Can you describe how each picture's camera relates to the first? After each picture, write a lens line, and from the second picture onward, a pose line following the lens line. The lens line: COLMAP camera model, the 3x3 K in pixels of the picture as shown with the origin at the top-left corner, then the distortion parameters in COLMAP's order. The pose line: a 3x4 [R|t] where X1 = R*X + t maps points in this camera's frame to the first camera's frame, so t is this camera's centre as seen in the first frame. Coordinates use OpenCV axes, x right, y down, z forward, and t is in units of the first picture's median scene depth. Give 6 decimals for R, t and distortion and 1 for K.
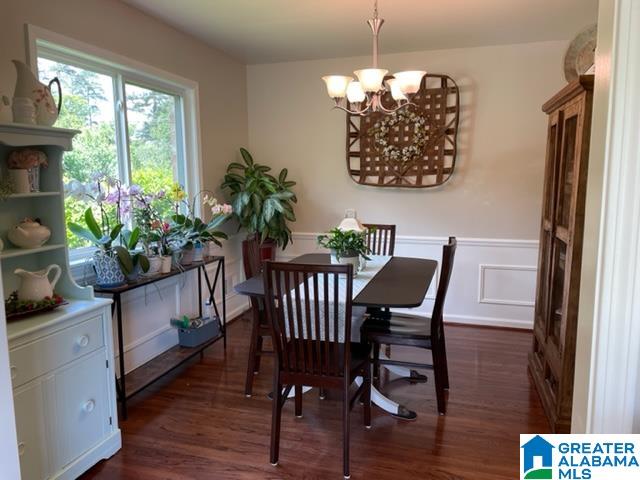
lens RADIAL K [[491.0, 0, 315.2], [0, 491.0, 243.2], [0, 0, 1]] dist [0.079035, -0.099521]
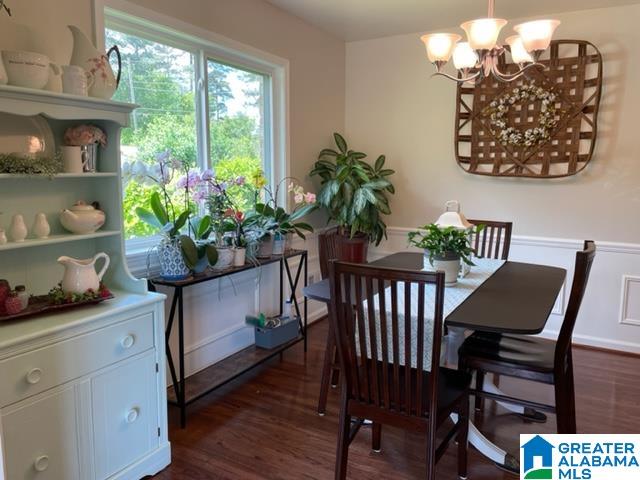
lens RADIAL K [[491.0, 0, 316.8], [0, 491.0, 231.2], [0, 0, 1]] dist [0.079035, -0.099521]
pose [[0.975198, 0.038363, -0.217986, 0.033075], [-0.040715, 0.999151, -0.006306, -0.004704], [0.217559, 0.015025, 0.975931, 0.152338]]
